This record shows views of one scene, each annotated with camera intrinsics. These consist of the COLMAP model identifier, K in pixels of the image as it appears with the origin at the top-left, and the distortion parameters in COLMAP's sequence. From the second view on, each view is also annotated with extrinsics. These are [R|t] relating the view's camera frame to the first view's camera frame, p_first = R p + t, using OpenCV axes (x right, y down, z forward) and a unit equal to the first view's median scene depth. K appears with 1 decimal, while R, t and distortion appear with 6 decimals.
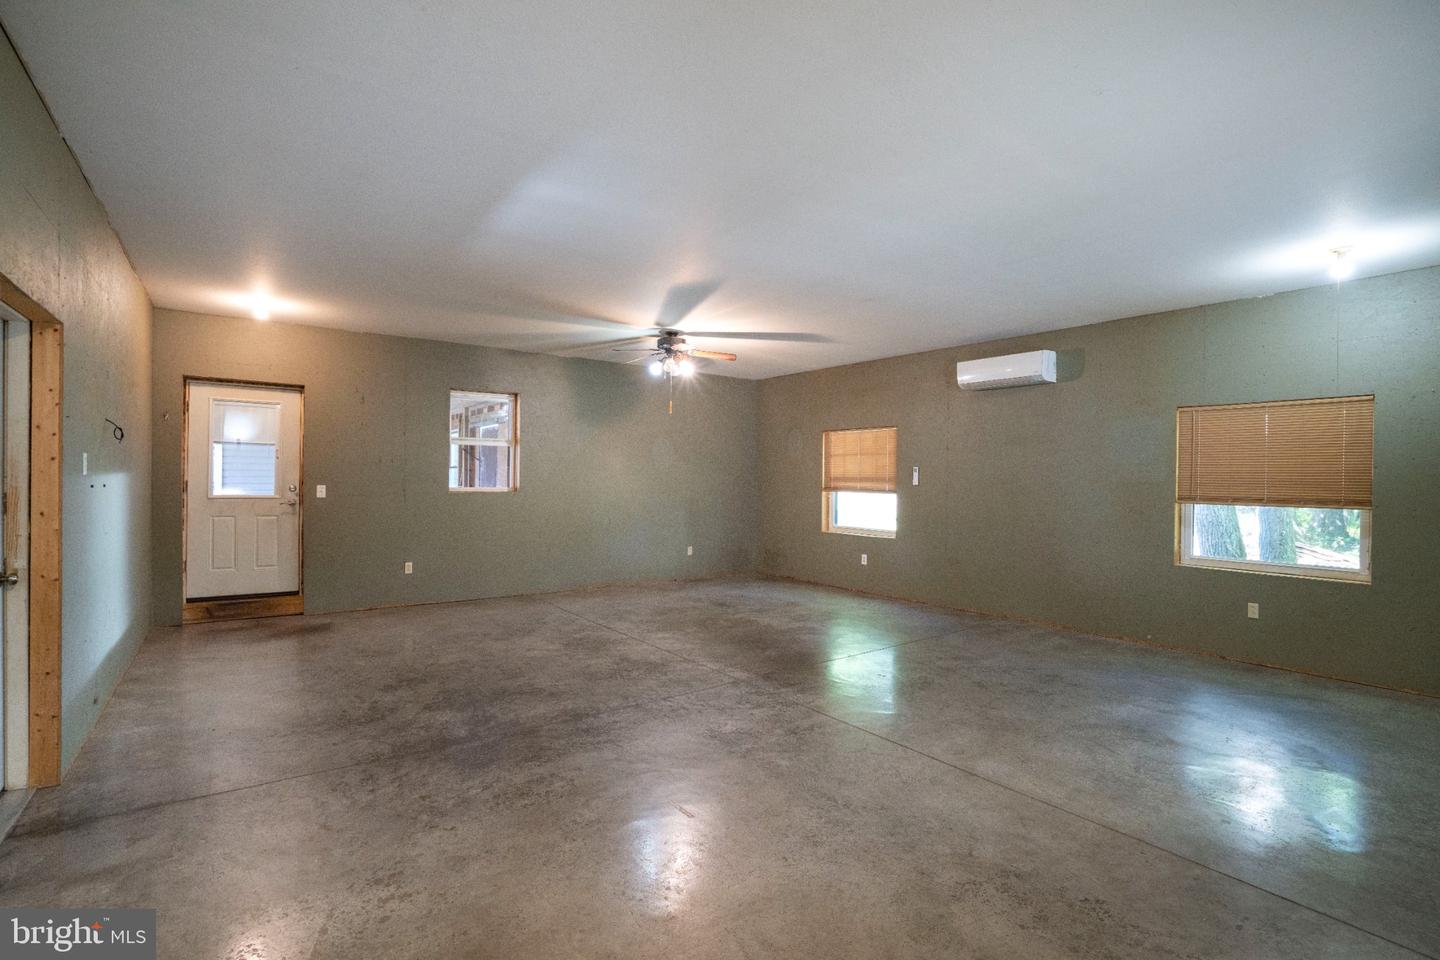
lens RADIAL K [[663.2, 0, 715.0], [0, 663.2, 478.7], [0, 0, 1]] dist [-0.041235, 0.008480]
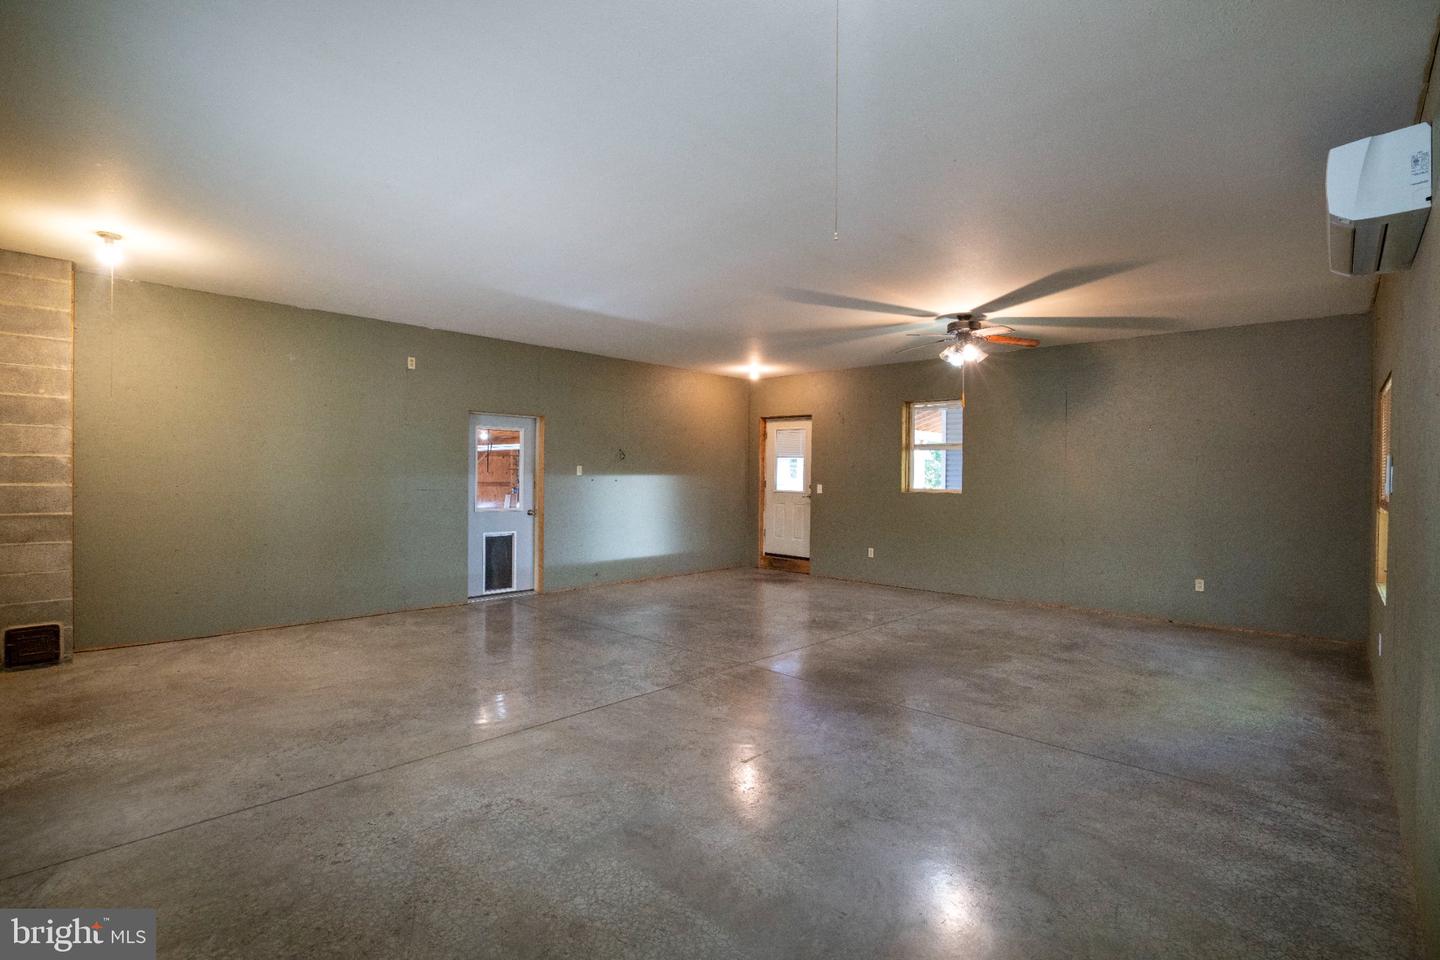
lens RADIAL K [[663.2, 0, 714.5], [0, 663.2, 482.5], [0, 0, 1]] dist [-0.041235, 0.008480]
pose [[0.166000, 0.002938, -0.986121, 0.825334], [-0.008936, 0.999959, 0.001475, 0.007007], [0.986085, 0.008567, 0.166019, 0.585417]]
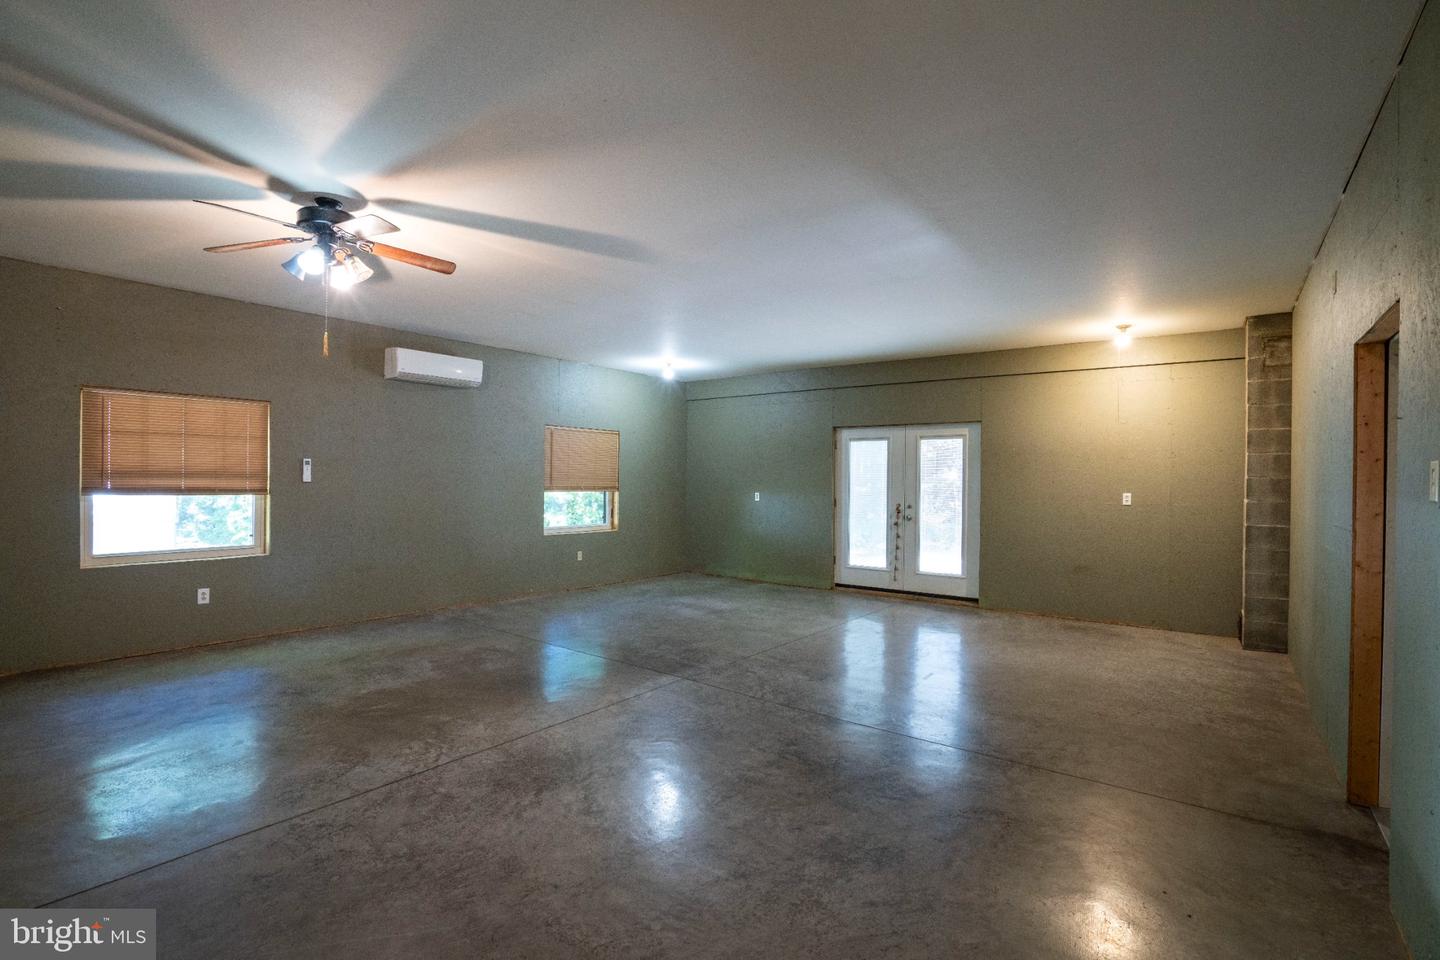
lens RADIAL K [[663.2, 0, 723.5], [0, 663.2, 473.7], [0, 0, 1]] dist [-0.041235, 0.008480]
pose [[-0.284753, -0.007690, 0.958570, -0.721188], [-0.013604, 0.999900, 0.003980, -0.012143], [-0.958504, -0.011907, -0.284829, 0.937267]]
